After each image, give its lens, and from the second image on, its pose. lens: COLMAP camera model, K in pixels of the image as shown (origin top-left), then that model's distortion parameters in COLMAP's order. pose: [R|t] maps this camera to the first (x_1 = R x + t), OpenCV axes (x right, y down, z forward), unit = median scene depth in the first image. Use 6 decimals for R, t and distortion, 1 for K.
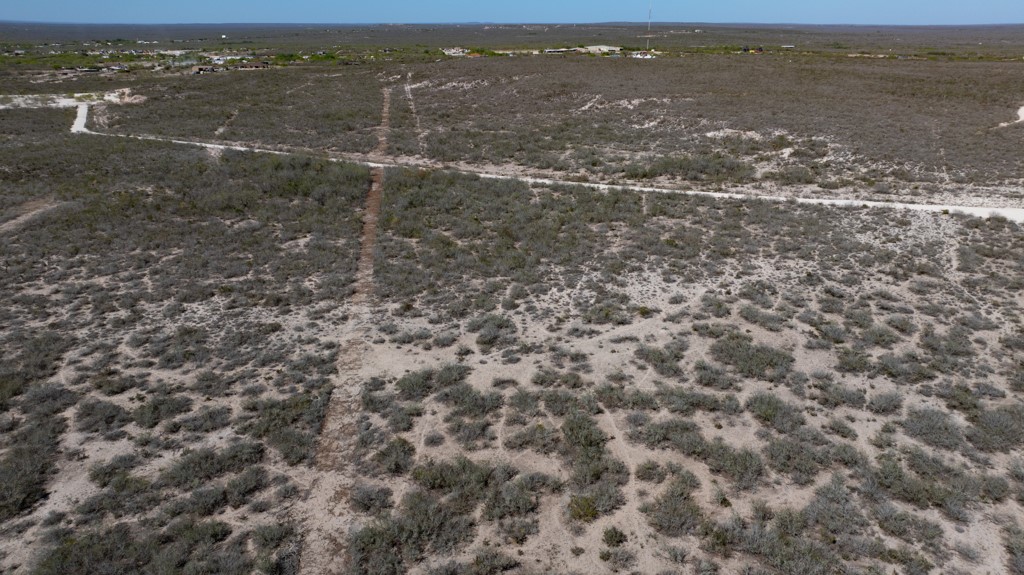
lens RADIAL K [[739.8, 0, 505.4], [0, 739.8, 297.2], [0, 0, 1]] dist [-0.040050, 0.073682]
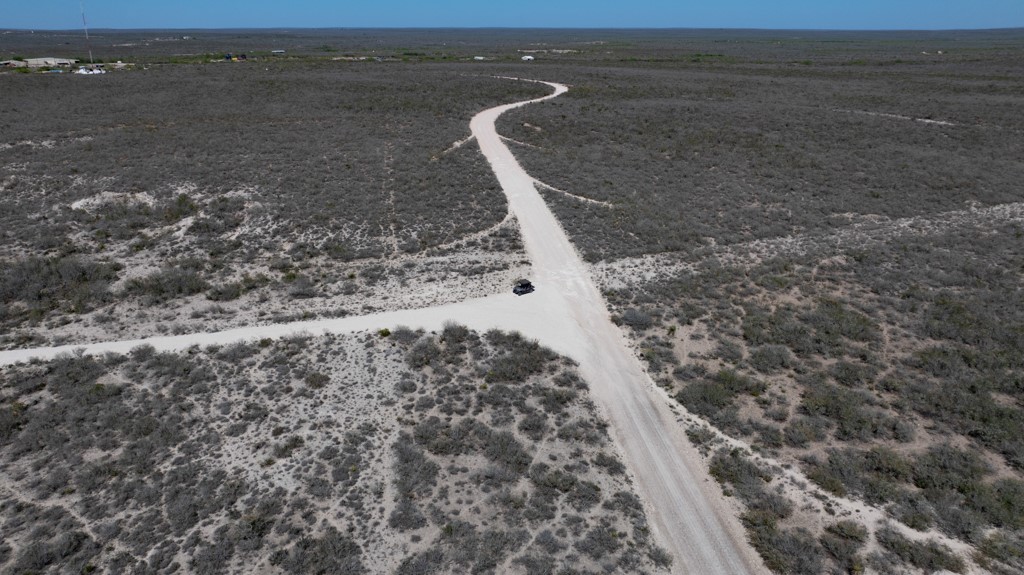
lens RADIAL K [[739.8, 0, 512.6], [0, 739.8, 290.1], [0, 0, 1]] dist [-0.040050, 0.073682]
pose [[0.808663, -0.211005, 0.549127, 0.281021], [0.218749, 0.974380, 0.052274, -0.127229], [-0.546088, 0.077849, 0.834103, 0.336997]]
